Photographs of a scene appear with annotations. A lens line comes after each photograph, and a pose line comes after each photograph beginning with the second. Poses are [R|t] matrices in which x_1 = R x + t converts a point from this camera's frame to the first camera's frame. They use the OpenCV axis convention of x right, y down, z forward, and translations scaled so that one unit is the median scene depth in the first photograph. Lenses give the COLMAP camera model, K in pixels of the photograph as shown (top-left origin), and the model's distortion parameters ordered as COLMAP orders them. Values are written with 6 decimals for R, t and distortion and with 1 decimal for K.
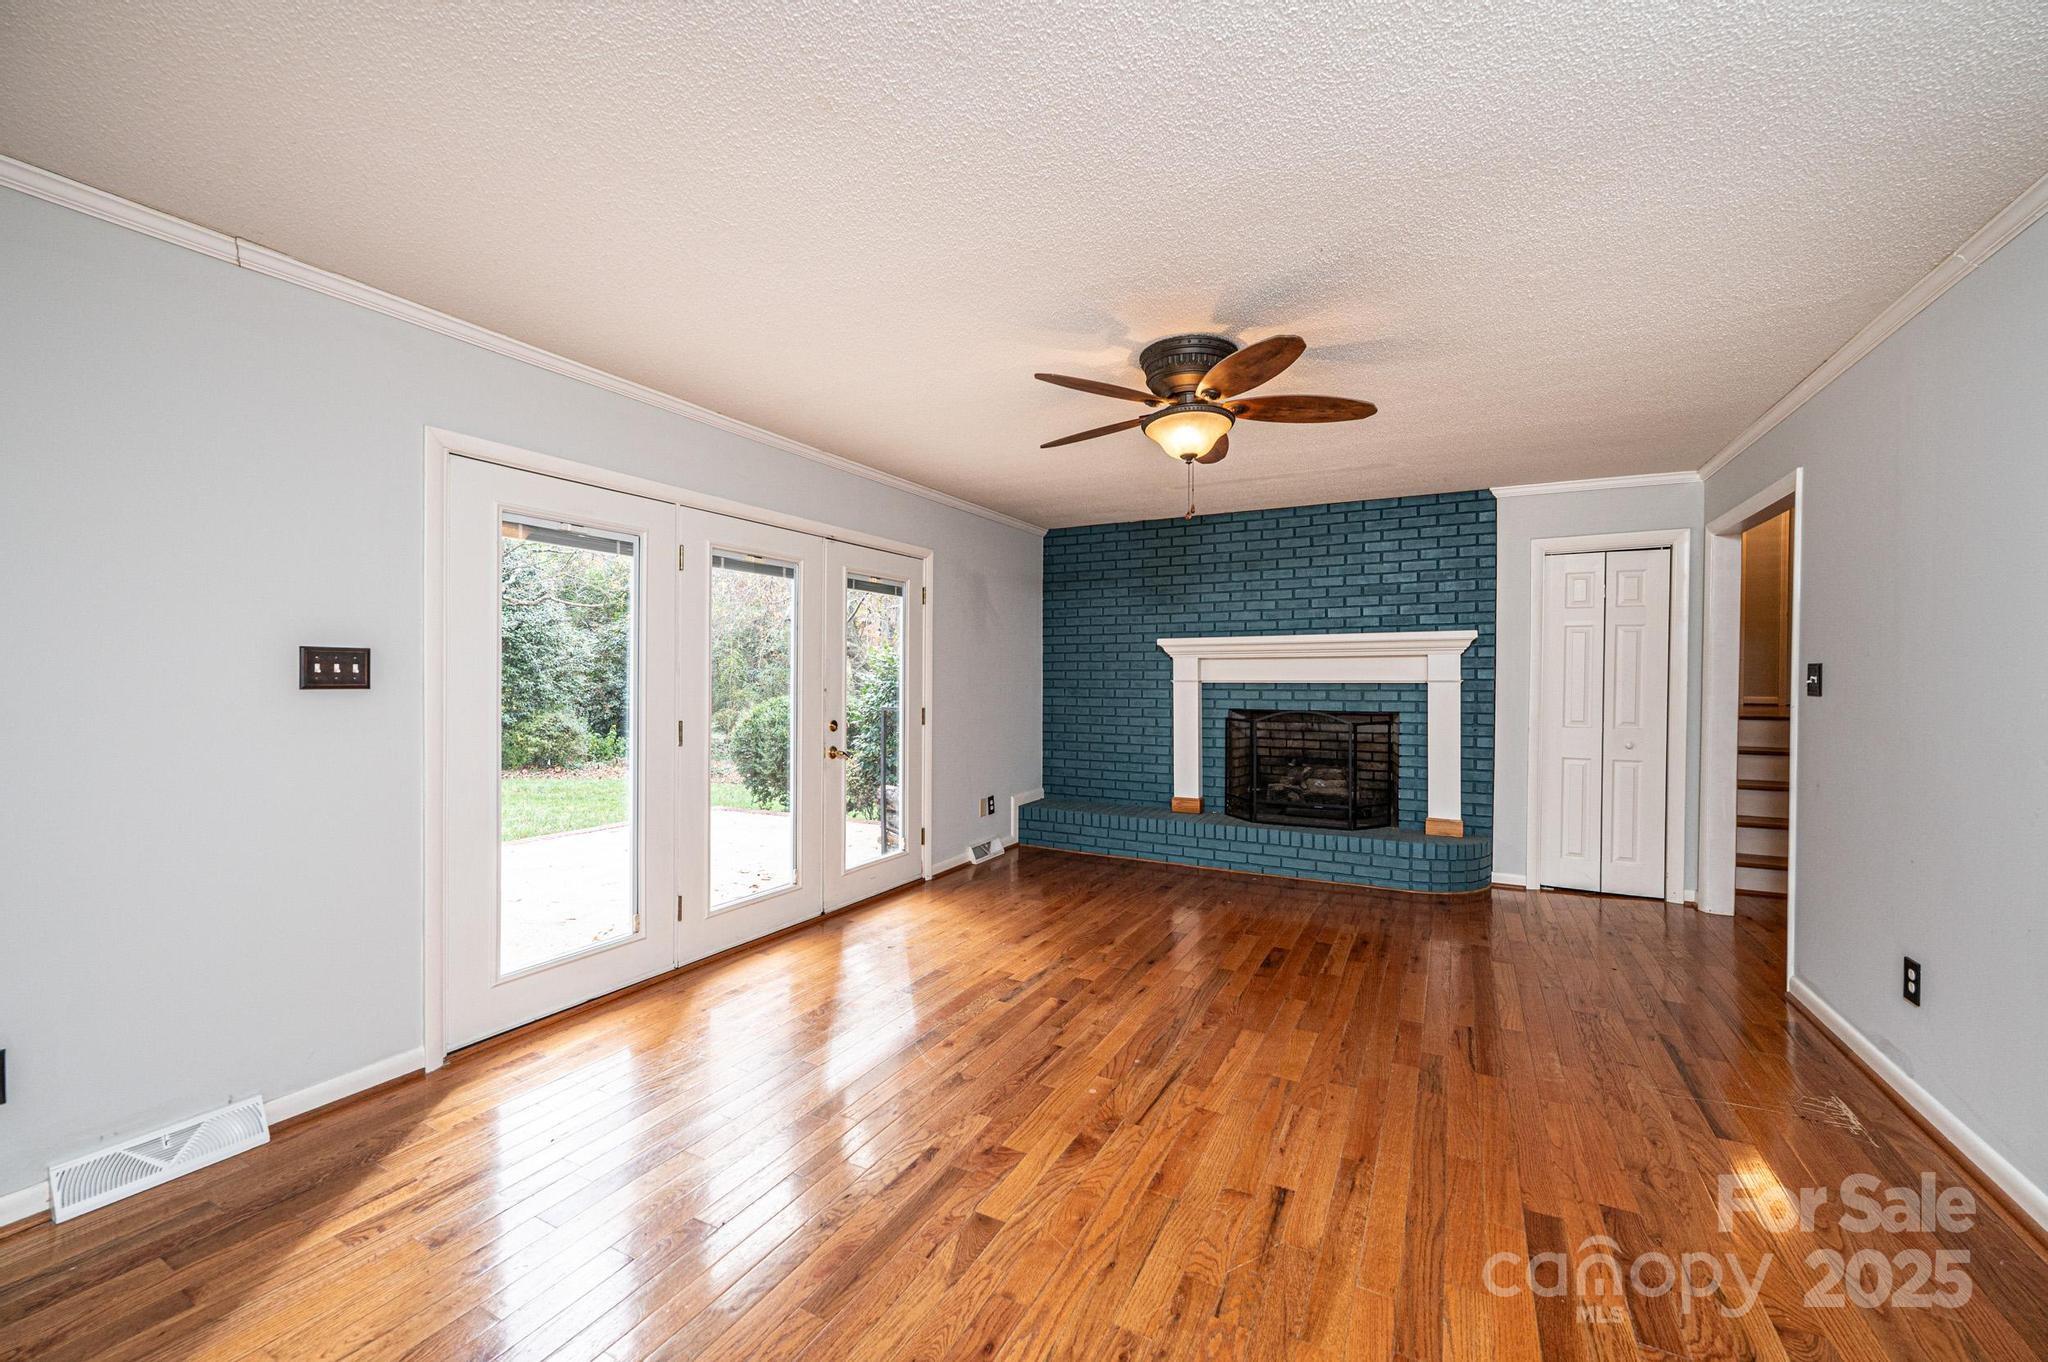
lens RADIAL K [[813.5, 0, 1026.5], [0, 813.5, 683.0], [0, 0, 1]] dist [-0.000335, -0.000324]
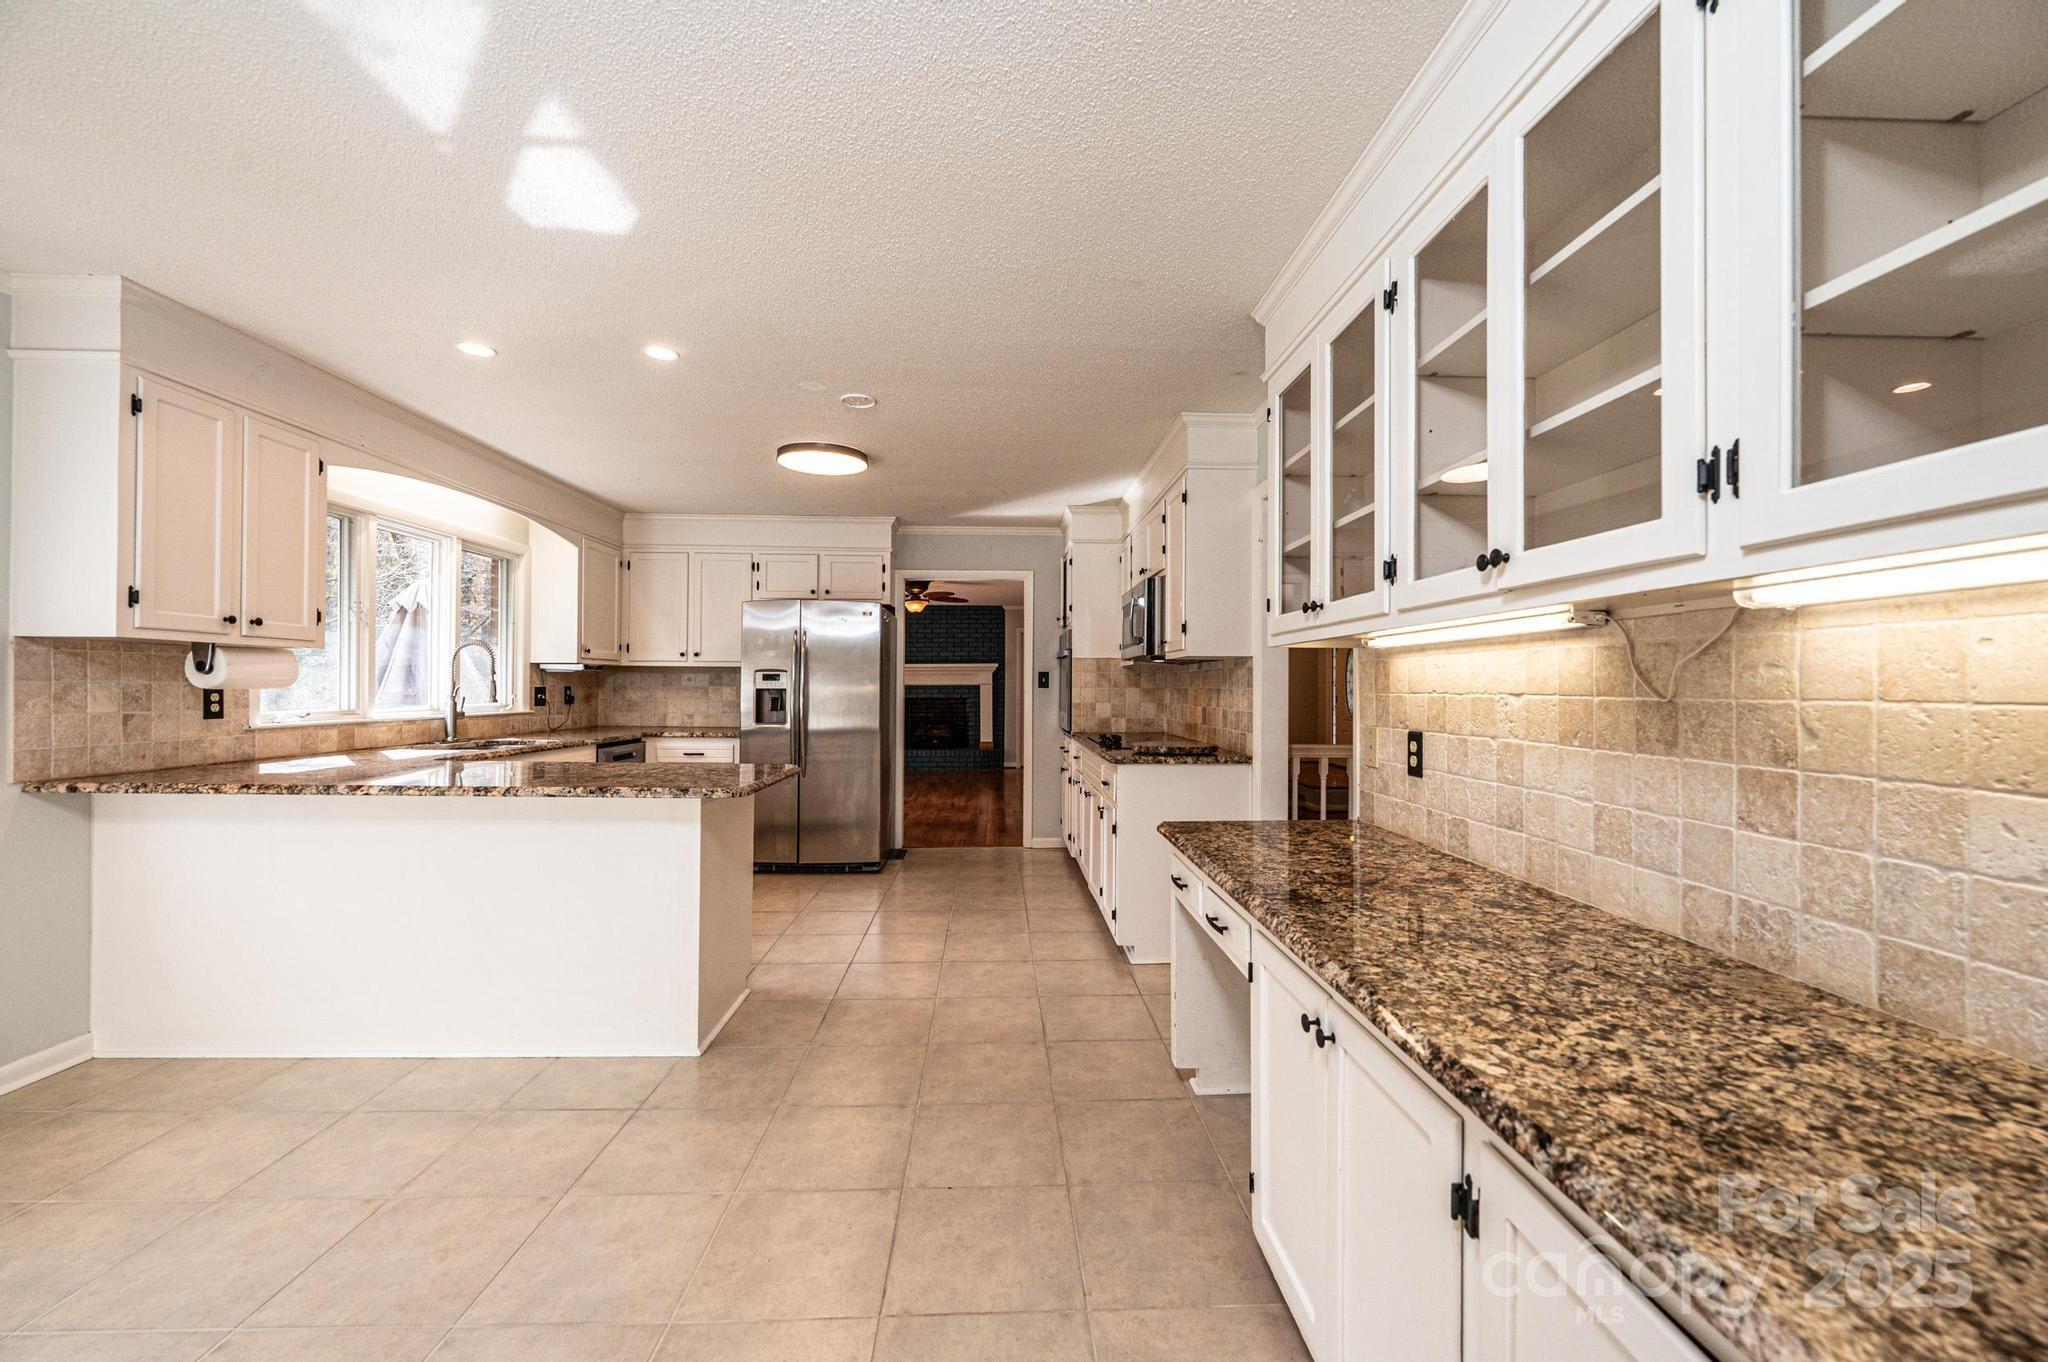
lens RADIAL K [[813.5, 0, 1016.9], [0, 813.5, 676.0], [0, 0, 1]] dist [-0.000335, -0.000324]
pose [[0.863350, 0.003910, 0.504591, -0.614117], [0.000974, 0.999955, -0.009417, -0.005949], [-0.504605, 0.008622, 0.863307, -1.109979]]
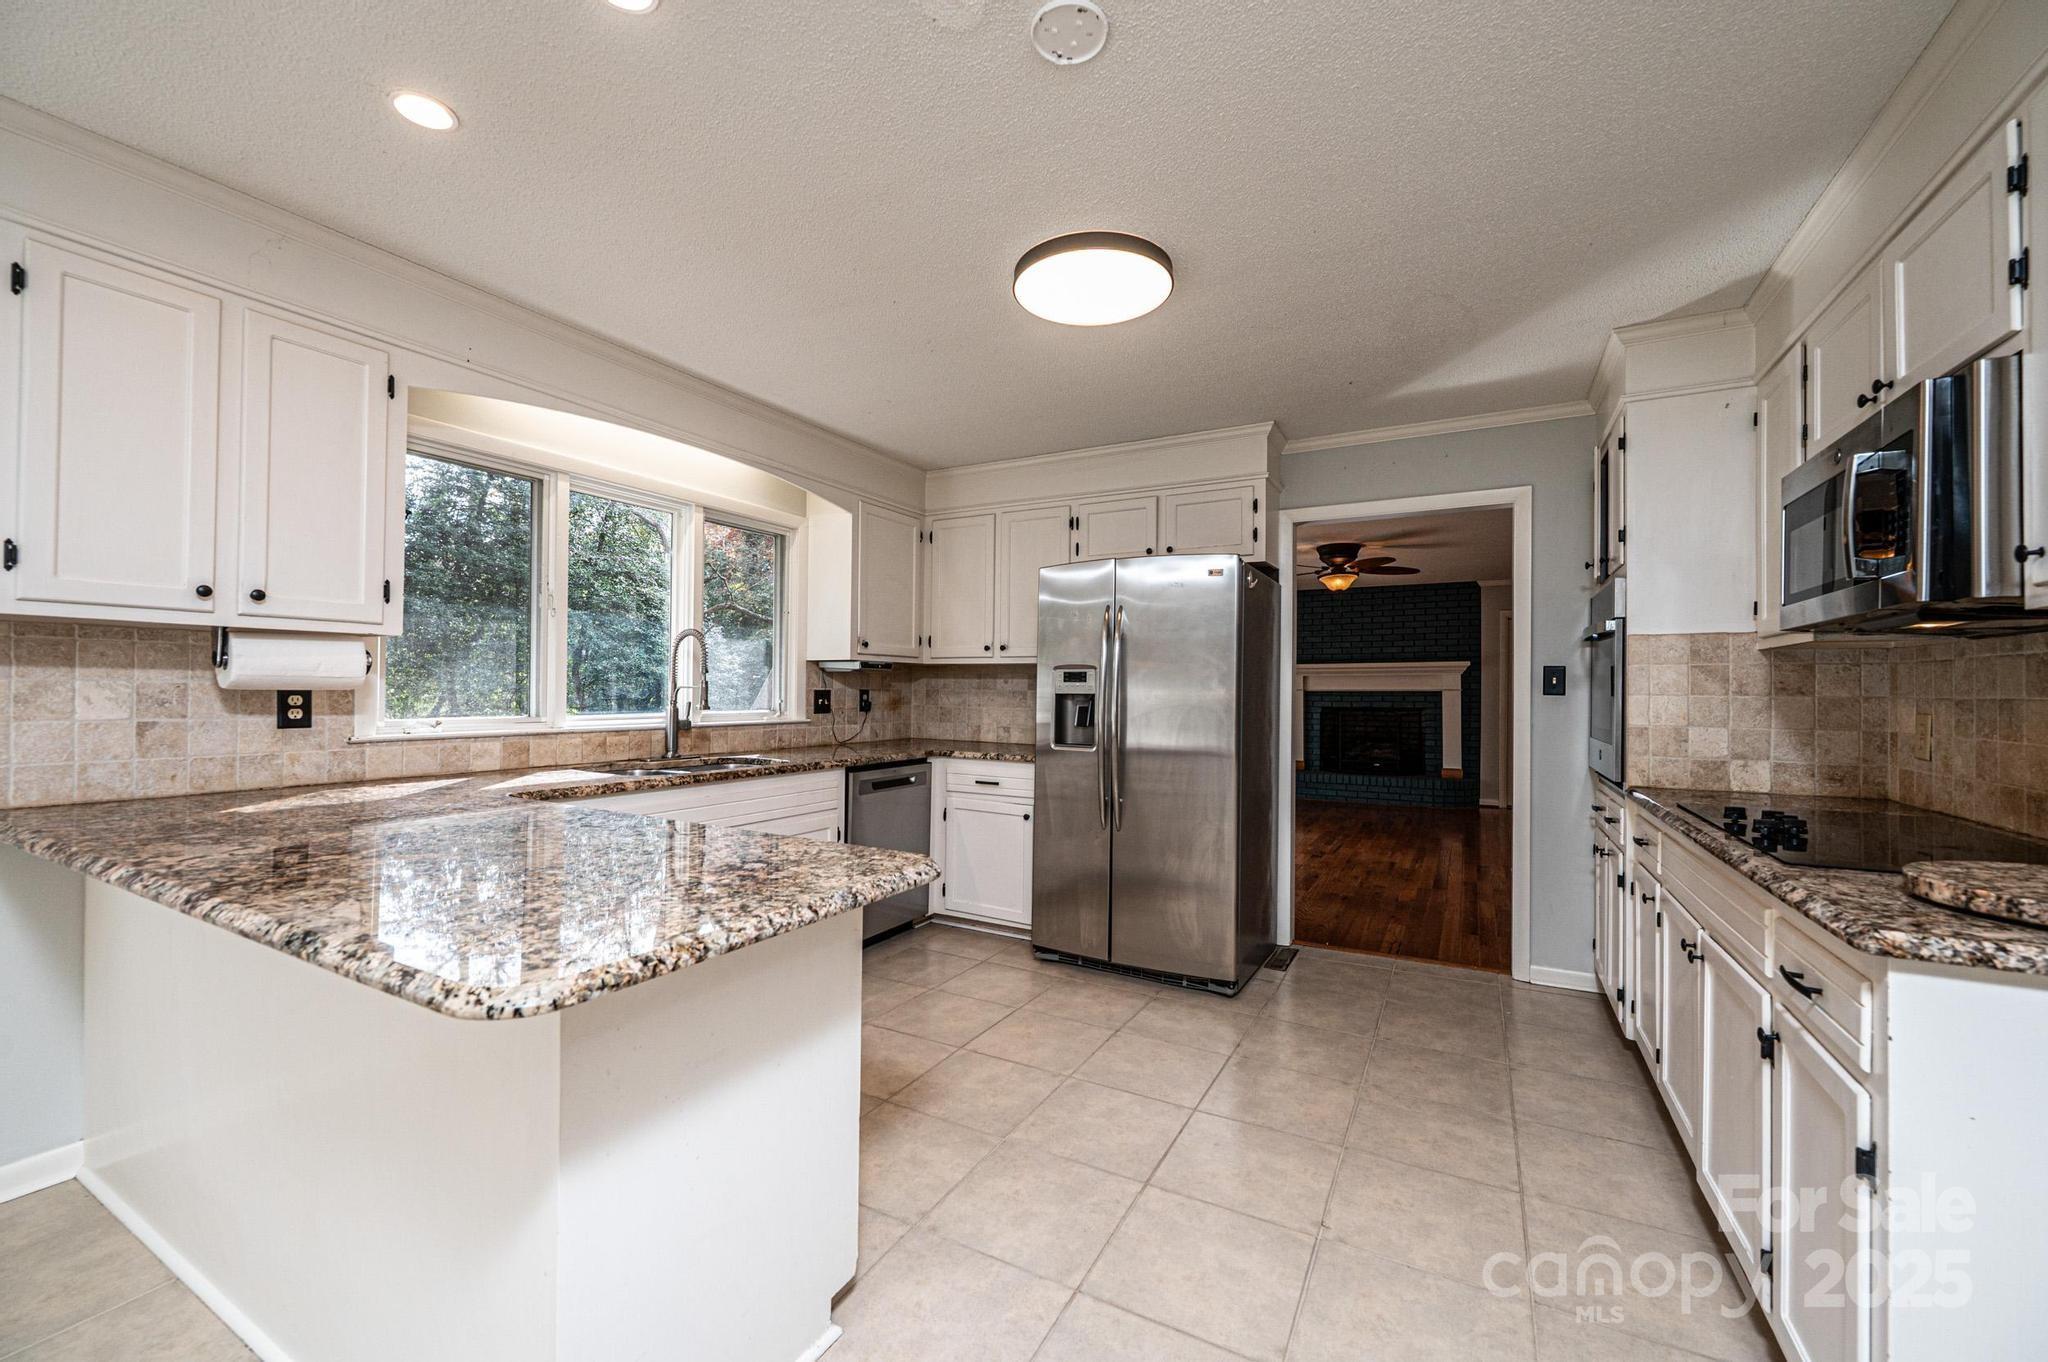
lens RADIAL K [[813.5, 0, 1022.5], [0, 813.5, 680.6], [0, 0, 1]] dist [-0.000335, -0.000324]
pose [[0.999990, 0.002069, -0.003855, -0.397113], [-0.002110, 0.999943, -0.010466, -0.003797], [0.003833, 0.010474, 0.999938, -0.744075]]
